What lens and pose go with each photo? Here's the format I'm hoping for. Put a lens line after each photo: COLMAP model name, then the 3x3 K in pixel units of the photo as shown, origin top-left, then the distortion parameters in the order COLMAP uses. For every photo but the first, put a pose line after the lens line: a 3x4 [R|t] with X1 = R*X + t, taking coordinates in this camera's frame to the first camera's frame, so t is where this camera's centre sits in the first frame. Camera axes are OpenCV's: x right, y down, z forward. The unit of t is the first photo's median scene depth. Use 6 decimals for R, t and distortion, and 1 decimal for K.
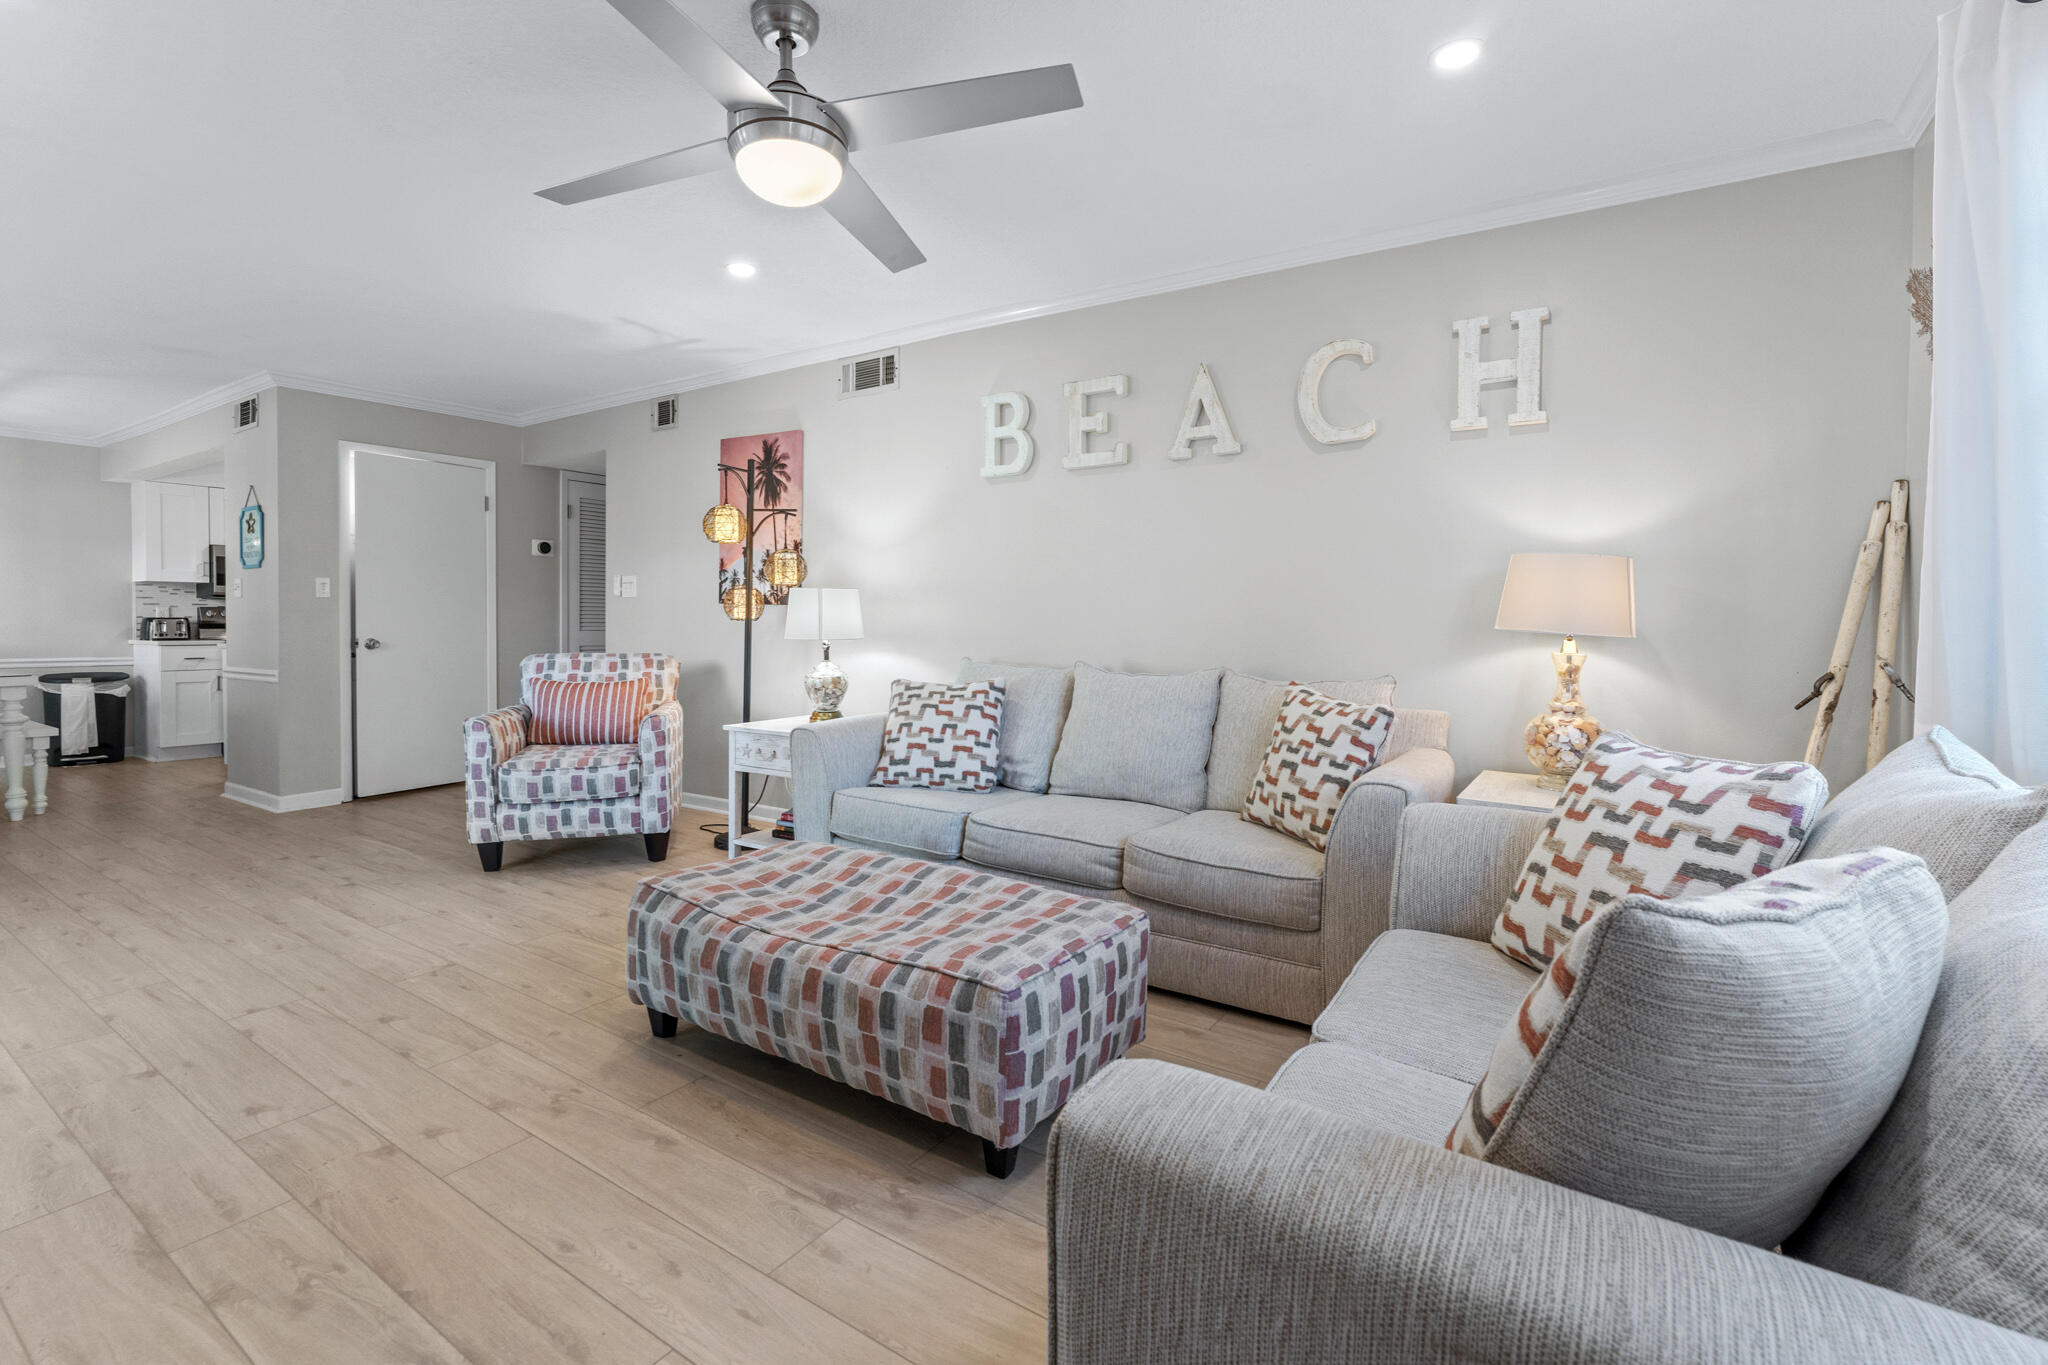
lens RADIAL K [[905.0, 0, 1024.4], [0, 905.0, 645.9], [0, 0, 1]] dist [-0.019404, 0.000141]
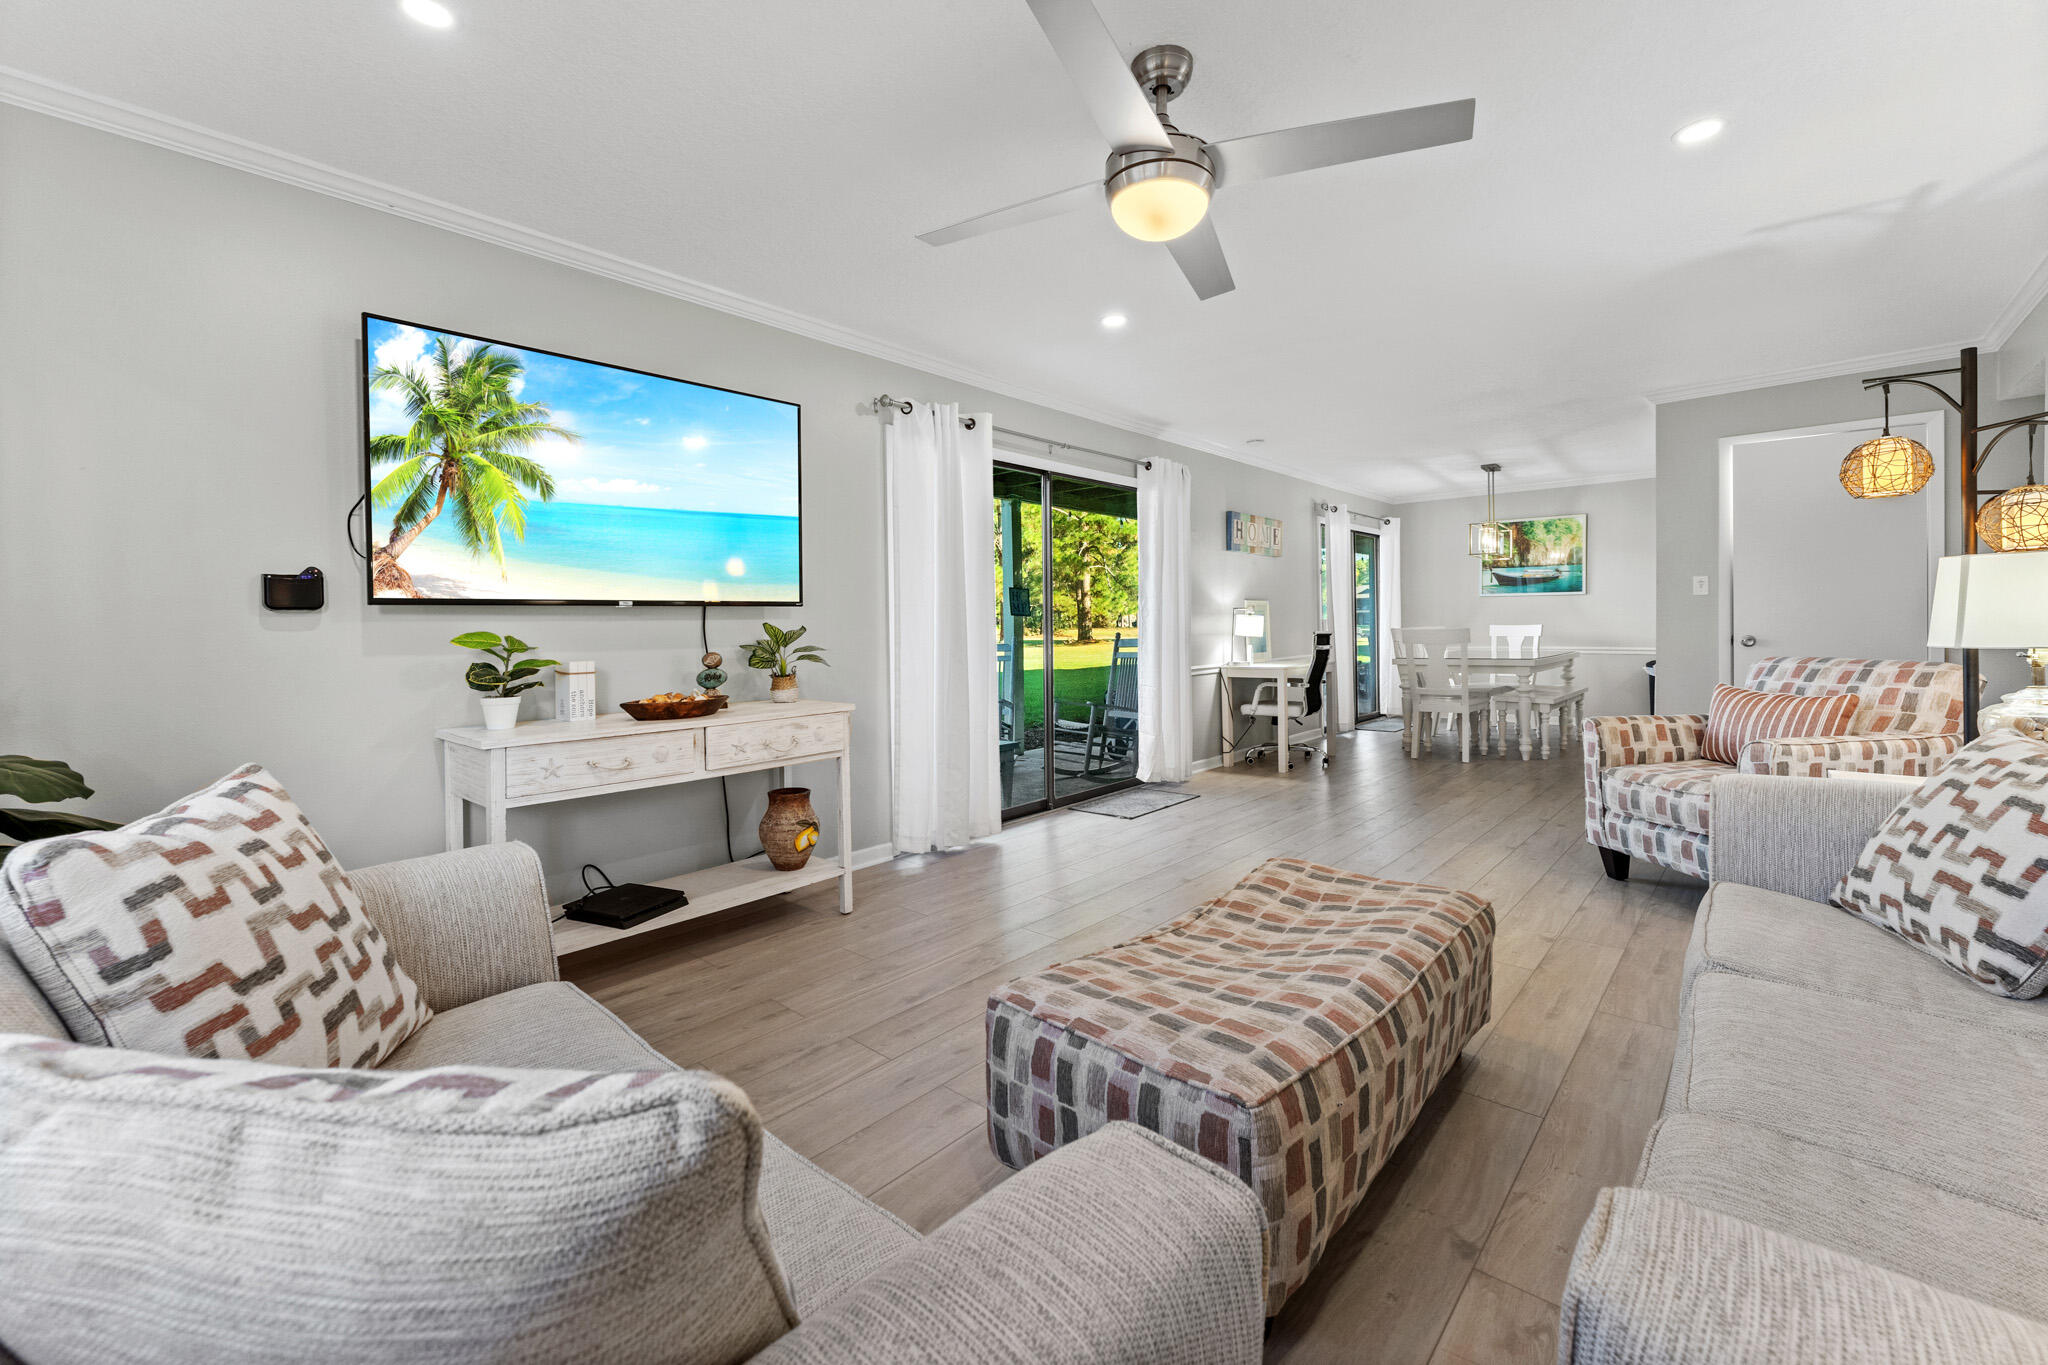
lens RADIAL K [[831.8, 0, 1020.9], [0, 831.8, 627.3], [0, 0, 1]] dist [-0.002841, -0.000033]
pose [[-0.150105, 0.001794, -0.988668, 0.388463], [-0.014176, 0.999892, 0.003966, -0.013602], [0.988568, 0.014611, -0.150063, 0.510136]]
